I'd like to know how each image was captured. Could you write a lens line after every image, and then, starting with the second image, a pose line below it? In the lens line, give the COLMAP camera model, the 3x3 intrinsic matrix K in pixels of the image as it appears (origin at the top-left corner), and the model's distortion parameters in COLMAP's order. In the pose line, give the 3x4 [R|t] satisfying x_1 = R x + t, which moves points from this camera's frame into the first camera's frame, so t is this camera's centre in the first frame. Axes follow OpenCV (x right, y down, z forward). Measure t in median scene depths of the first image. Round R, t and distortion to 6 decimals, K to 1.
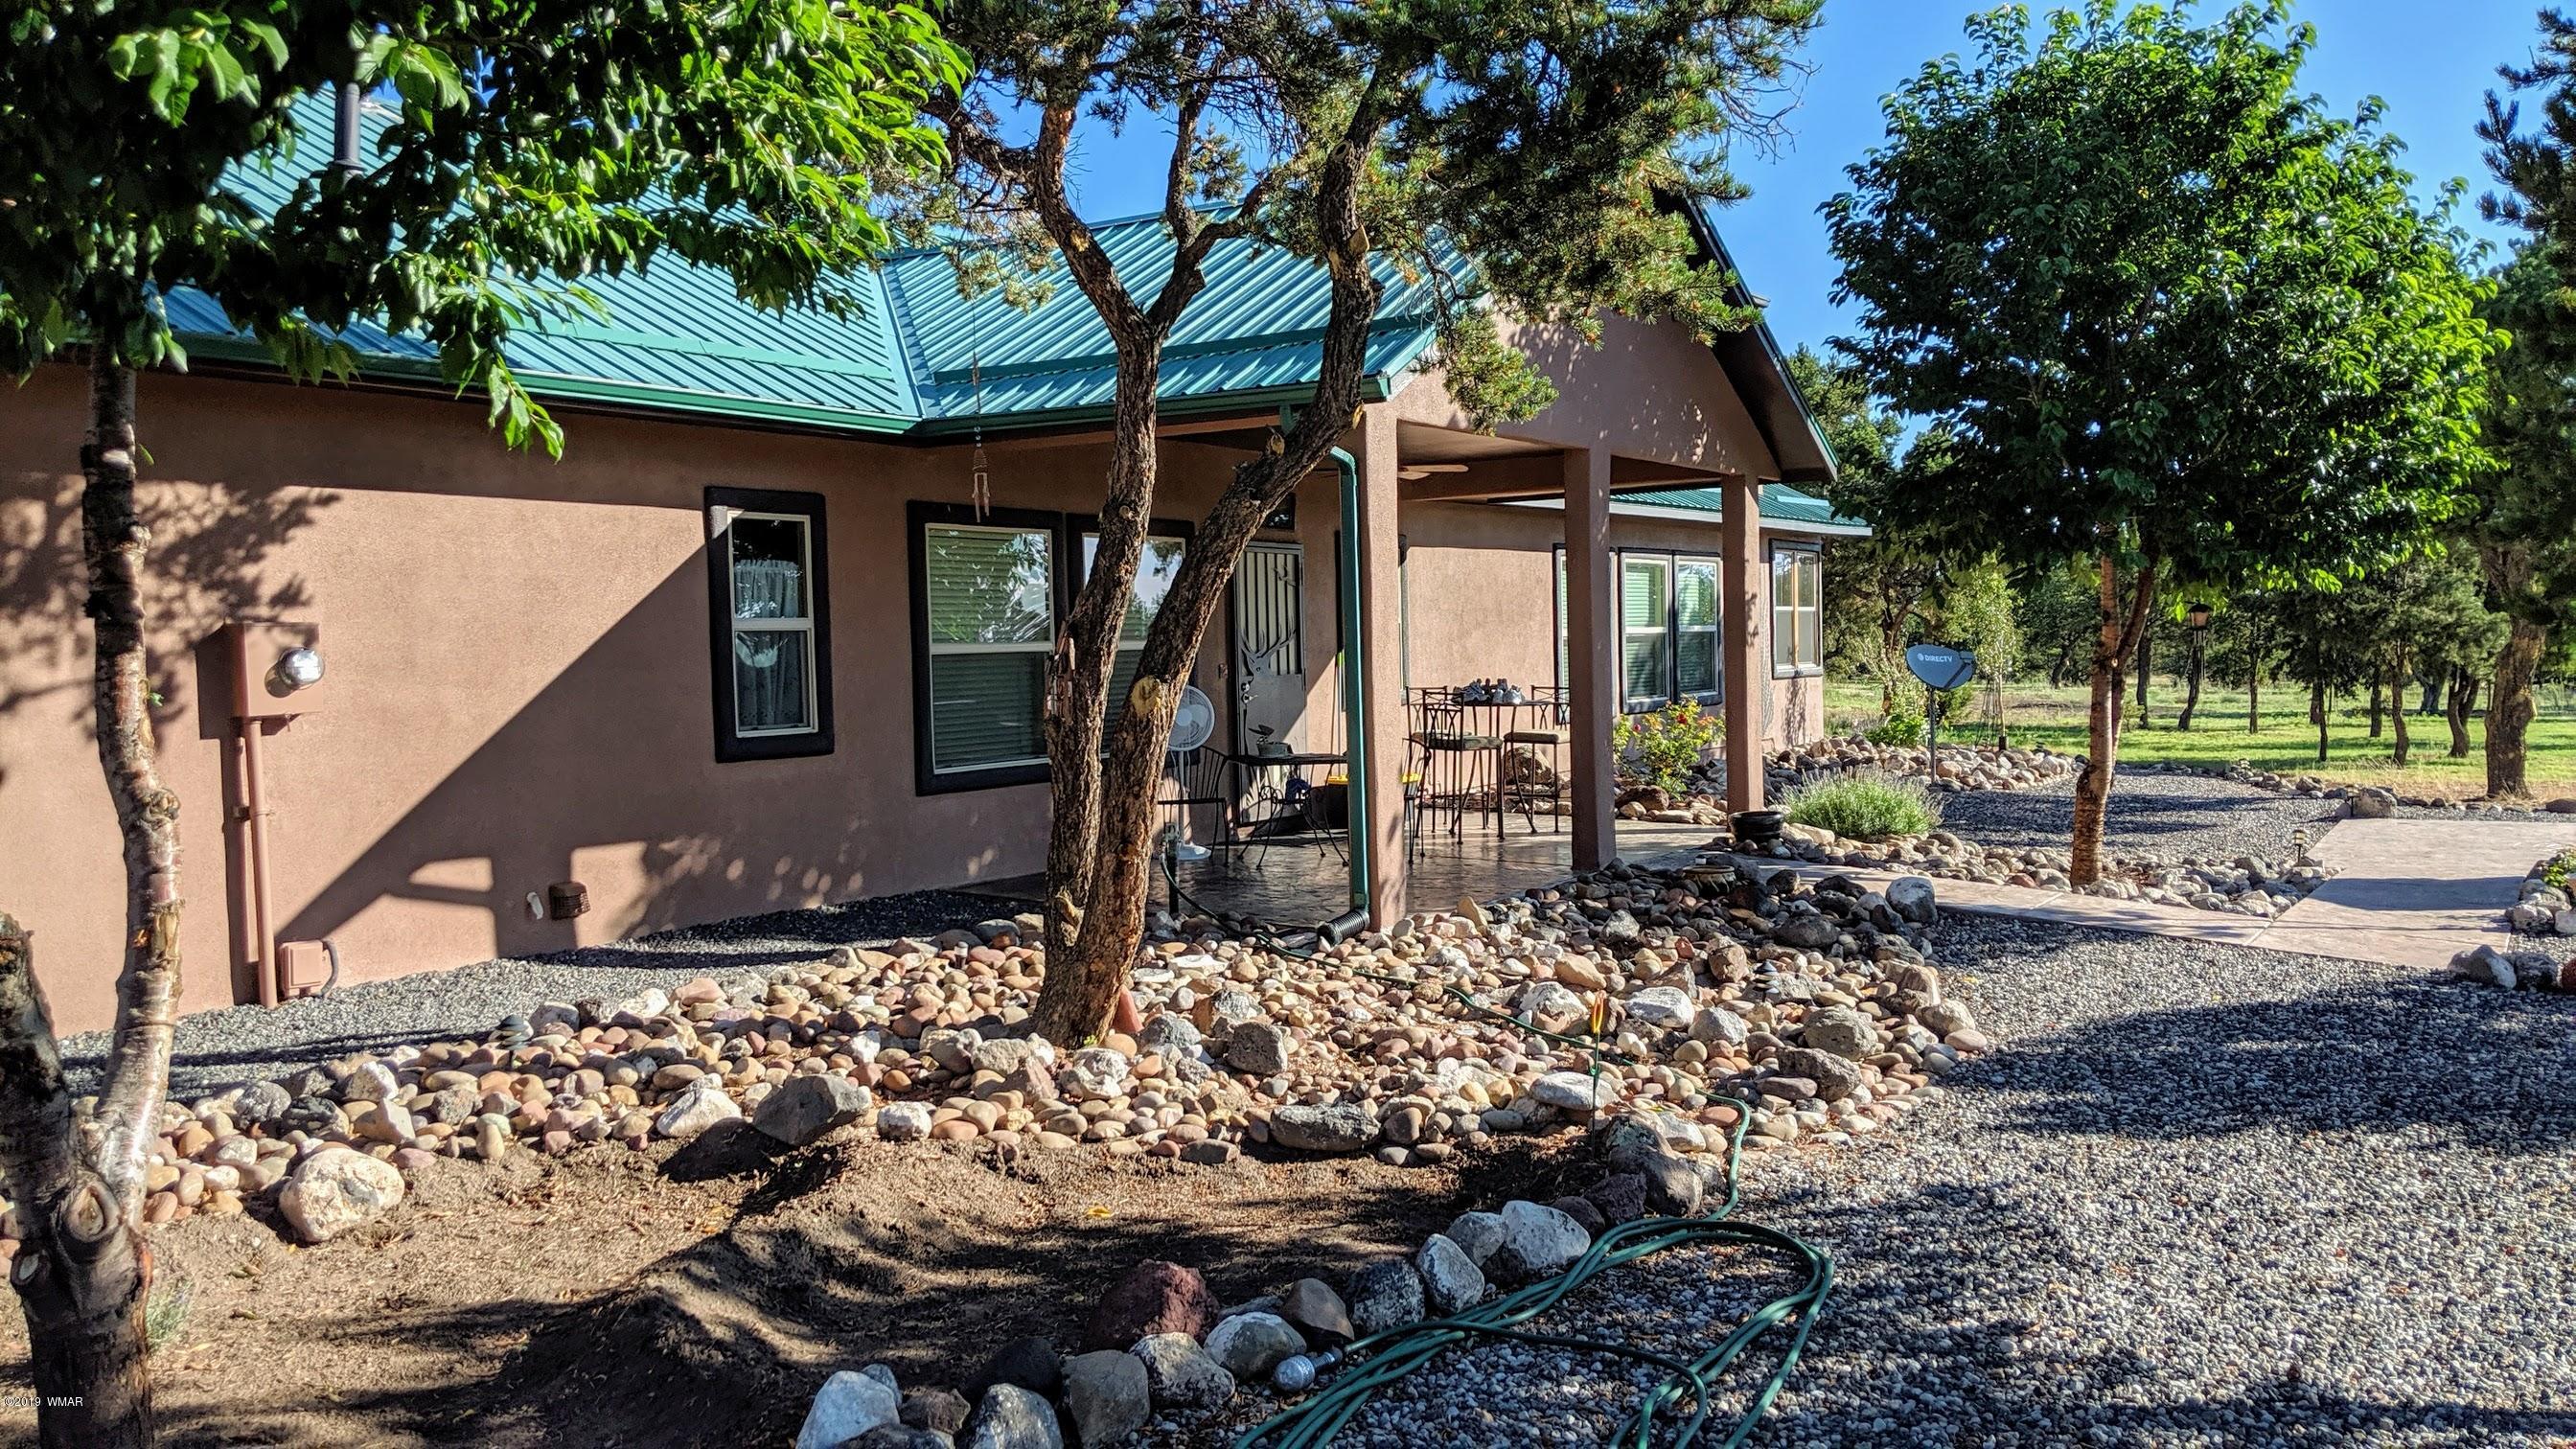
lens RADIAL K [[2037.8, 0, 1294.5], [0, 2037.8, 714.3], [0, 0, 1]] dist [0.071482, -0.128763]
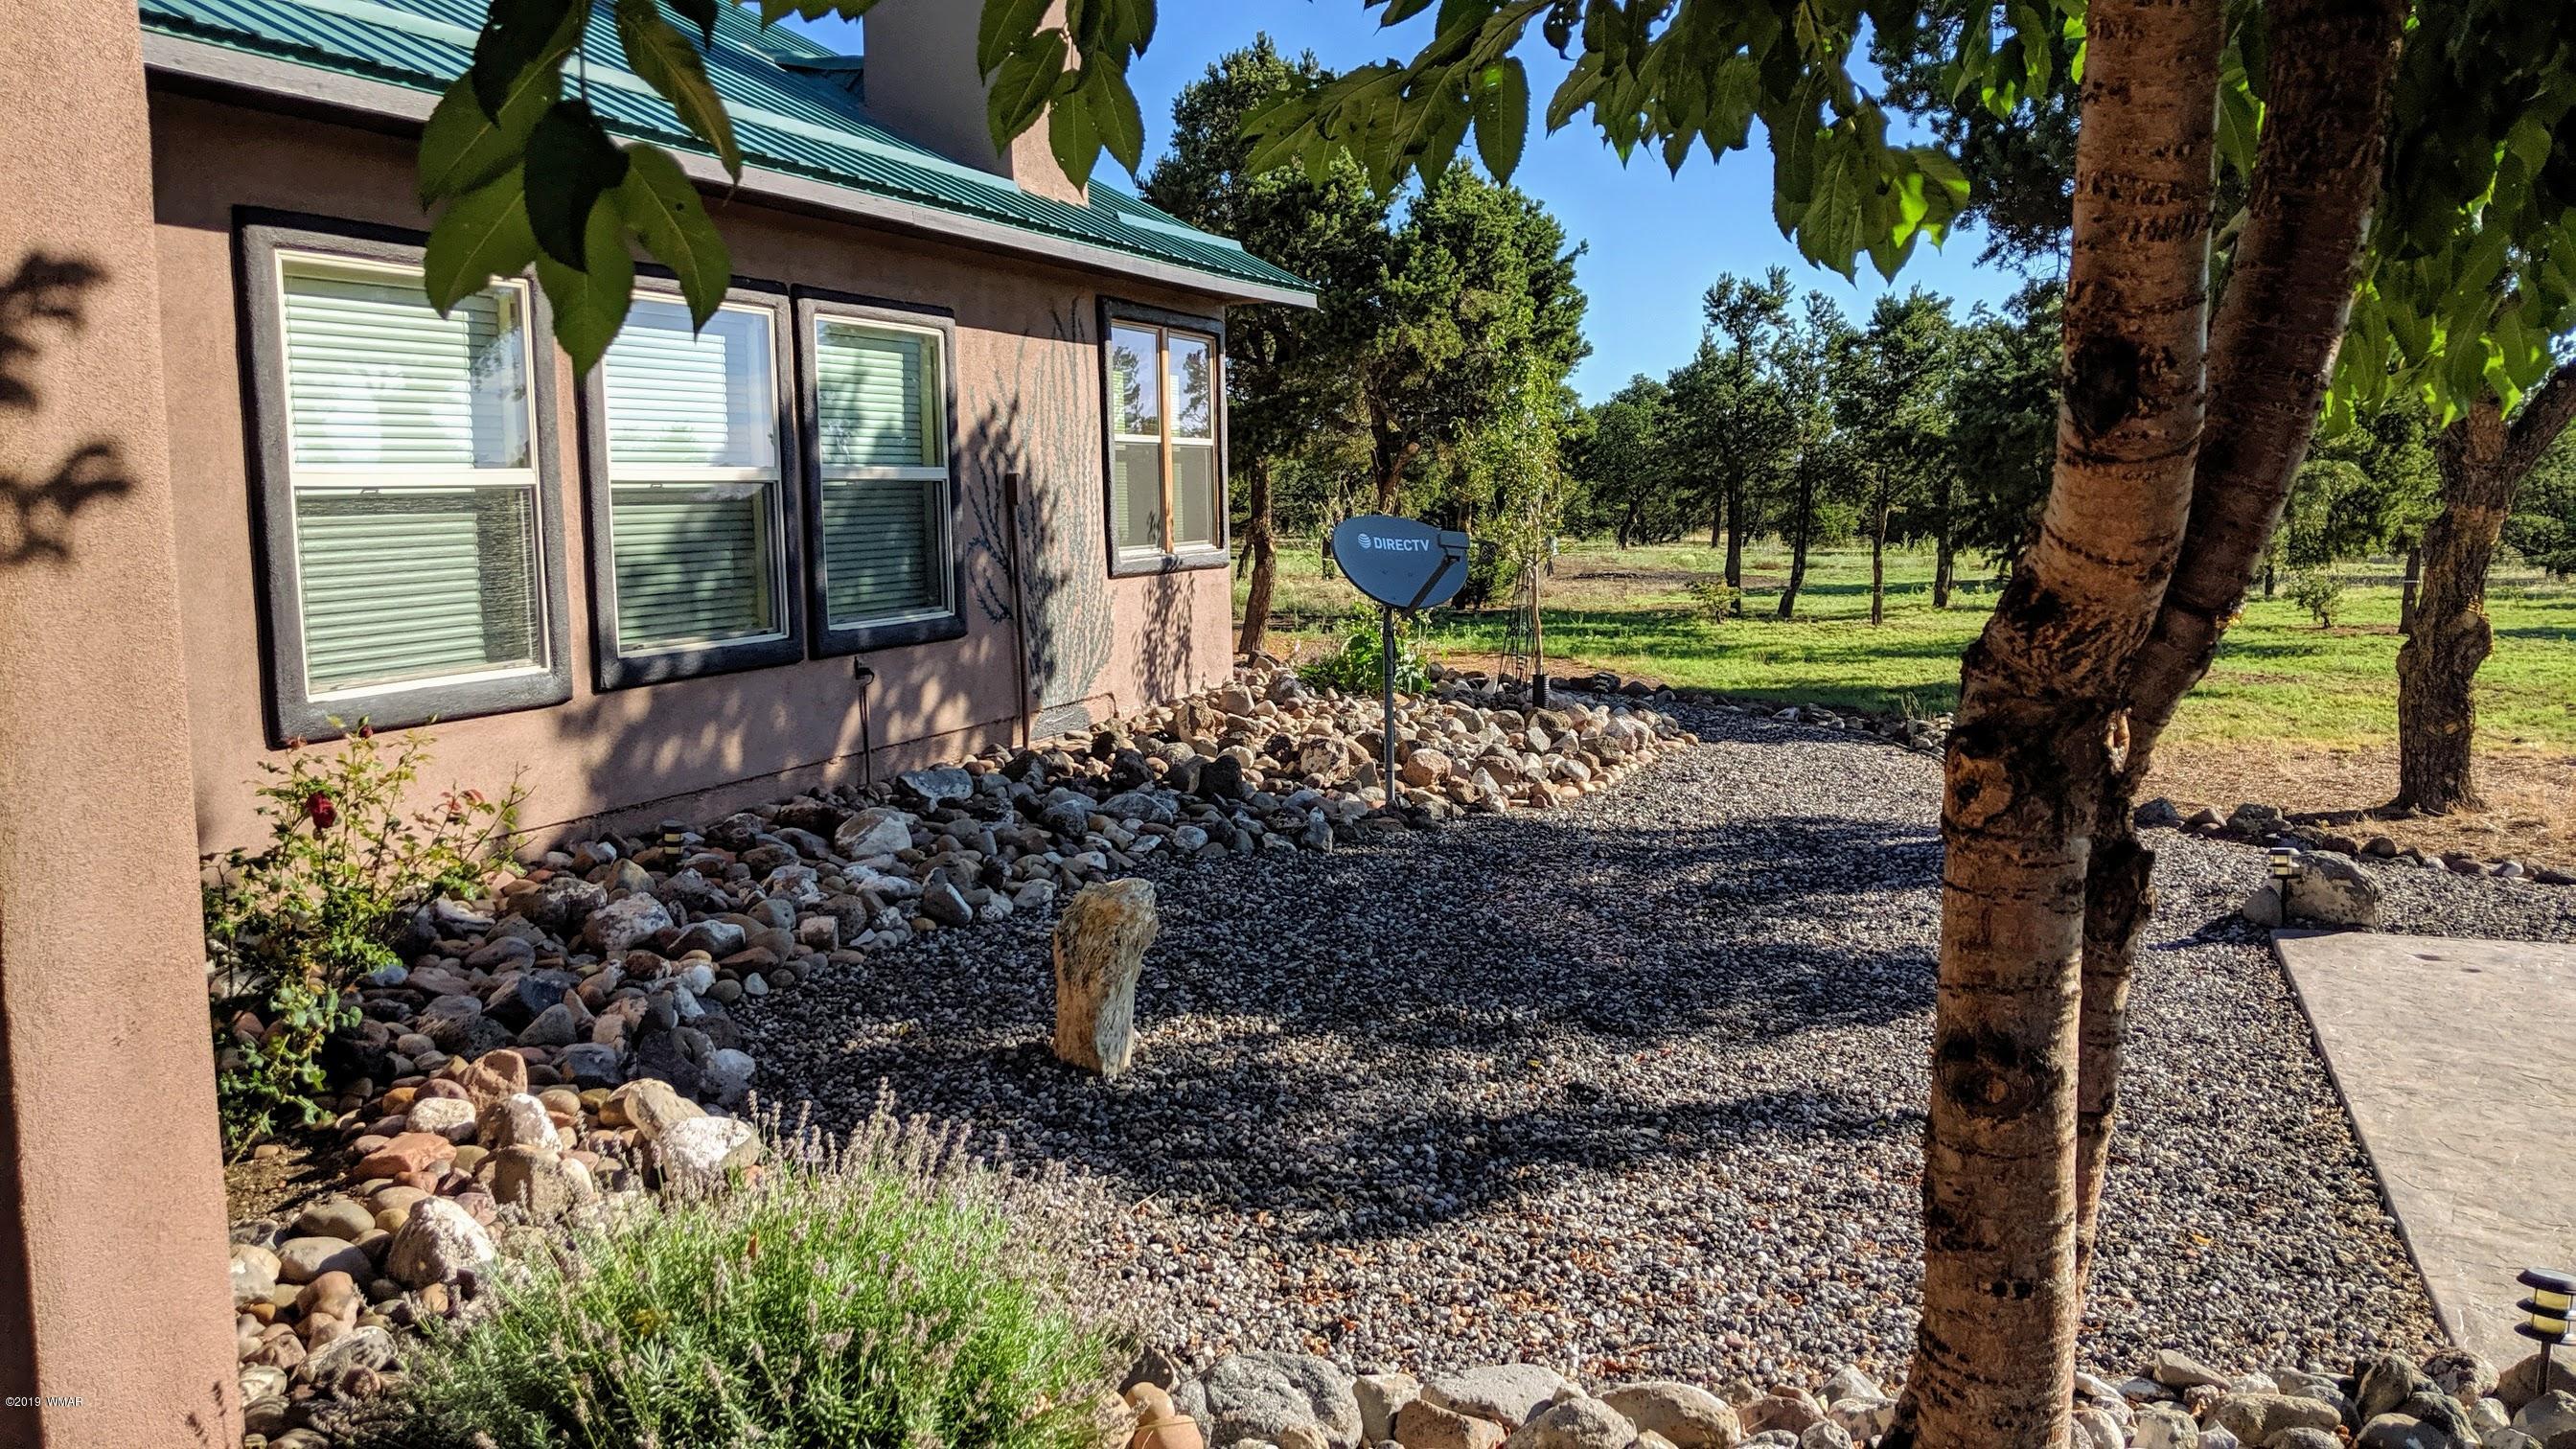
lens RADIAL K [[2037.8, 0, 1276.0], [0, 2037.8, 721.6], [0, 0, 1]] dist [0.071482, -0.128763]
pose [[0.982301, -0.013986, 0.186787, 0.177923], [-0.000331, 0.997077, 0.076398, -0.019844], [-0.187310, -0.075107, 0.979425, 0.488072]]
